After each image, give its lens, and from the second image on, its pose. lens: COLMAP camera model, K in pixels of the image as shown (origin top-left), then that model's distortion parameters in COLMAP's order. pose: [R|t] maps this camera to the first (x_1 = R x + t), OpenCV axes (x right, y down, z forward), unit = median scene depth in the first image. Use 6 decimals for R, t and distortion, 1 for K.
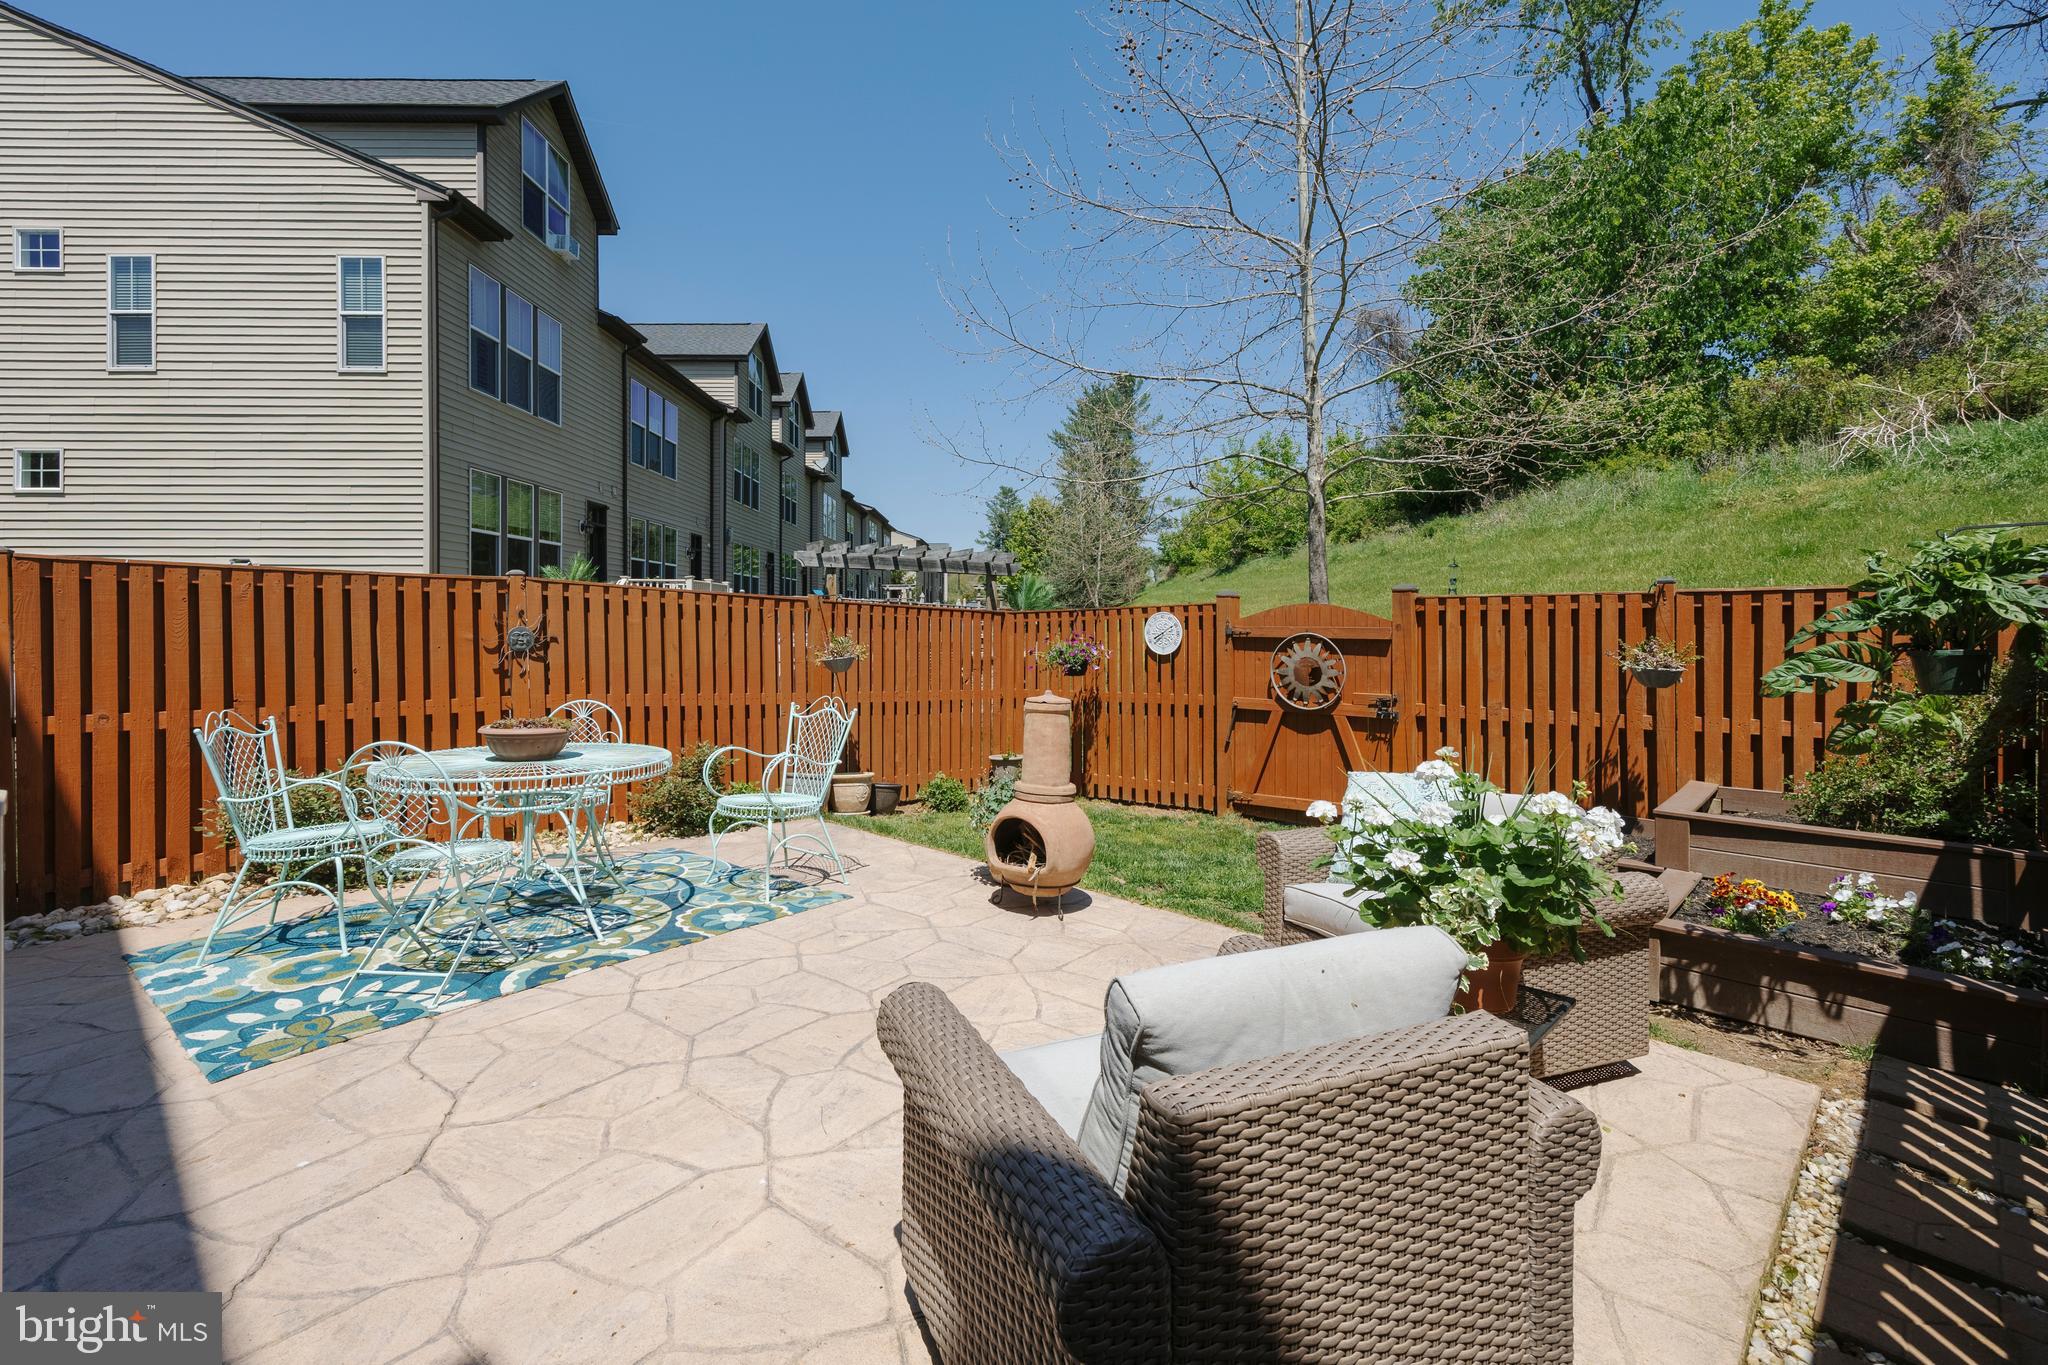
lens RADIAL K [[983.7, 0, 1023.2], [0, 983.7, 649.0], [0, 0, 1]] dist [0.011179, -0.000148]
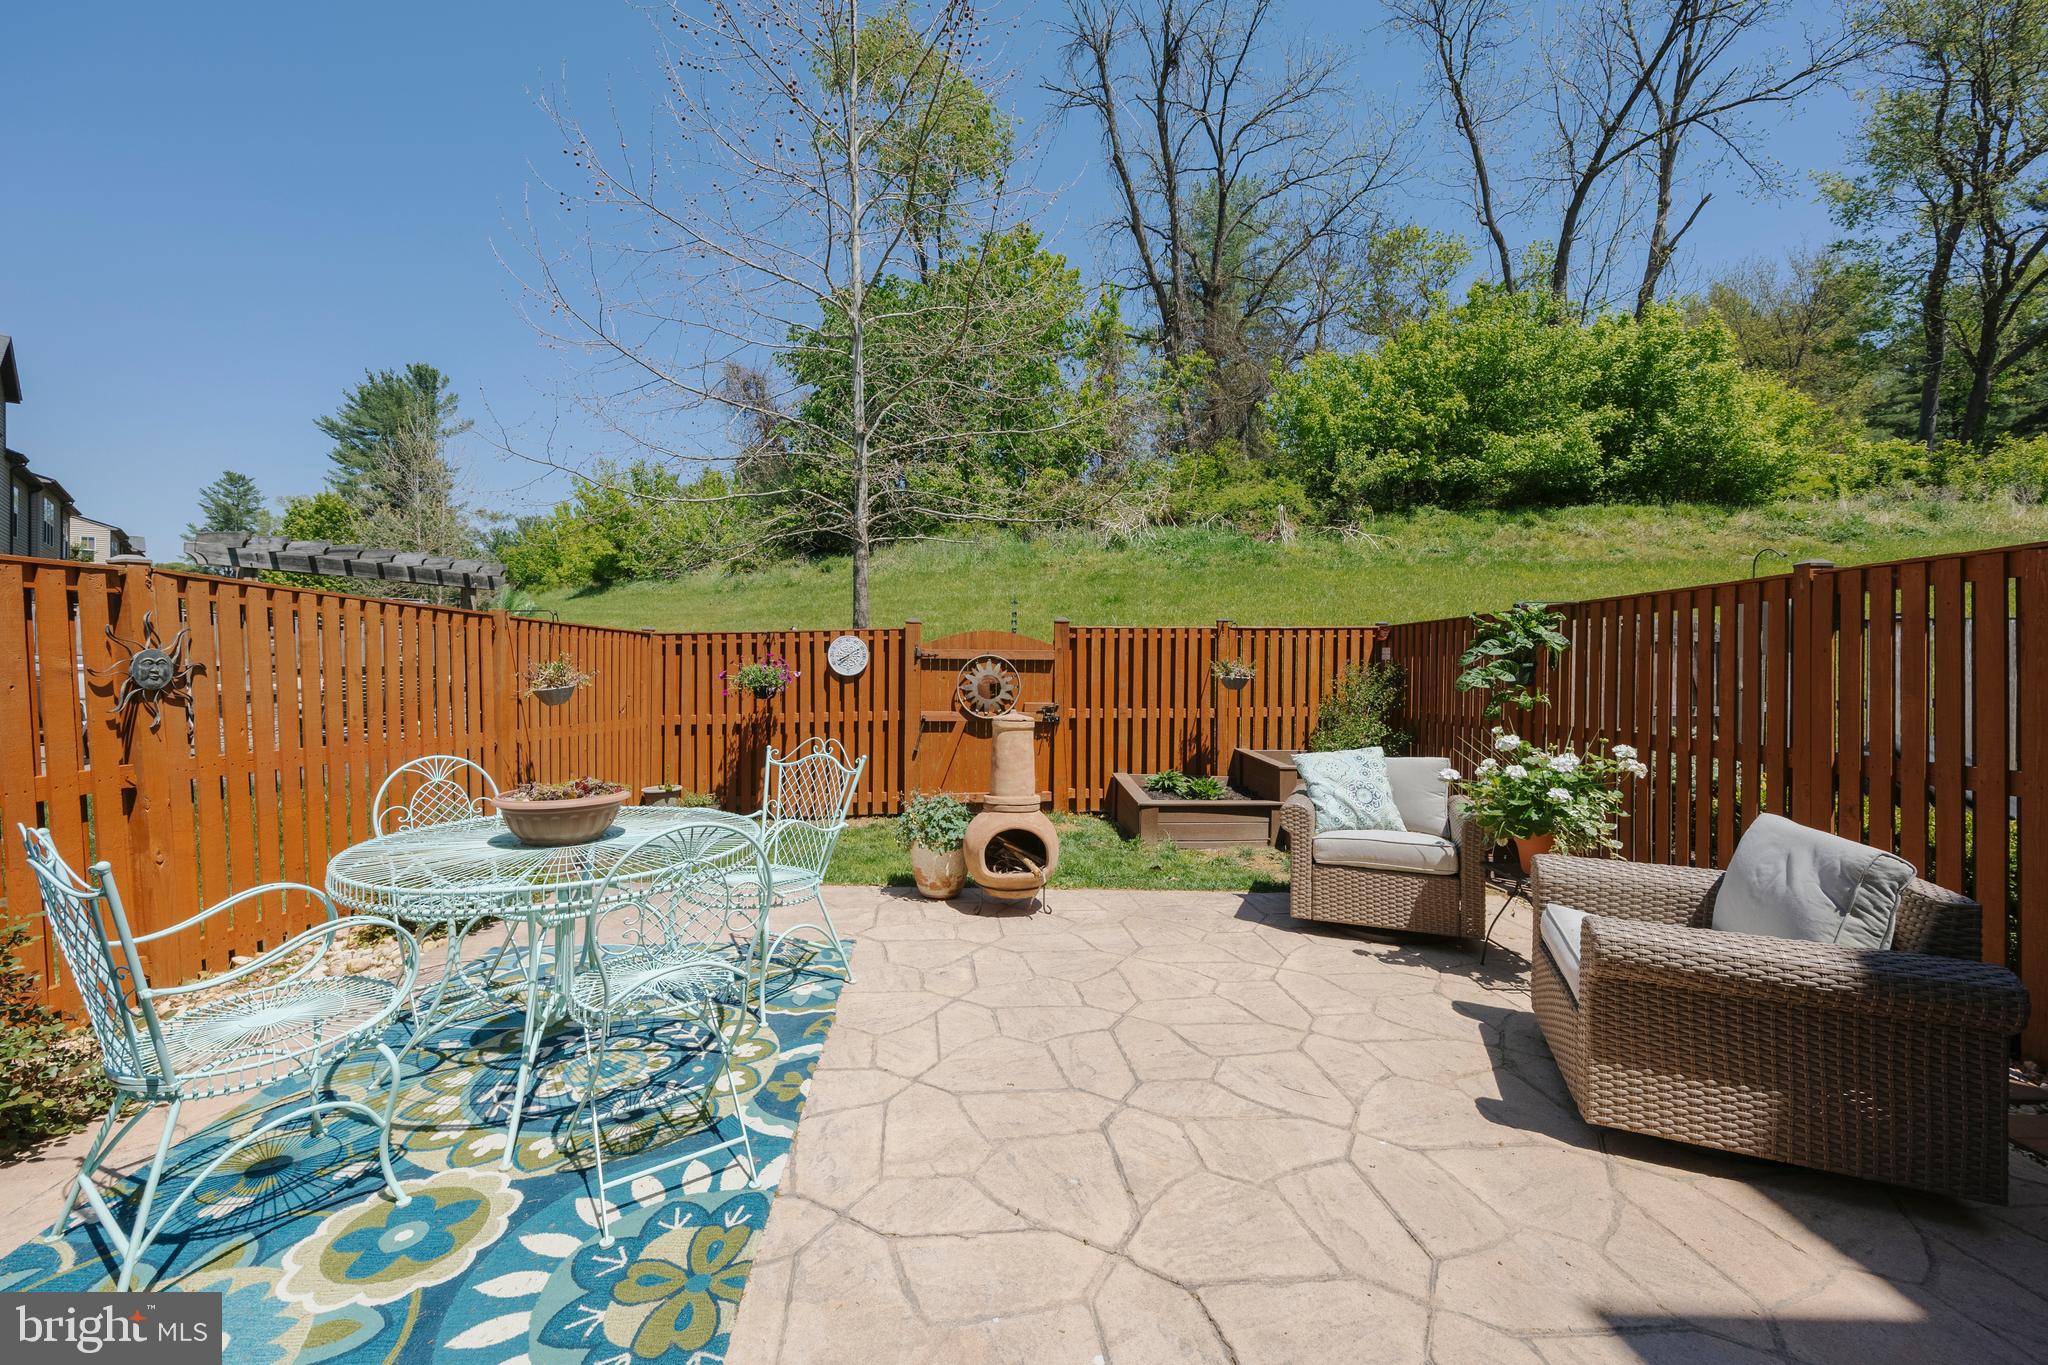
lens RADIAL K [[882.2, 0, 1024.8], [0, 882.2, 675.2], [0, 0, 1]] dist [-0.002006, 0.000755]
pose [[0.709799, -0.019933, 0.704122, -0.428238], [0.013423, 0.999801, 0.014771, -0.006689], [-0.704276, -0.001033, 0.709925, 0.194159]]
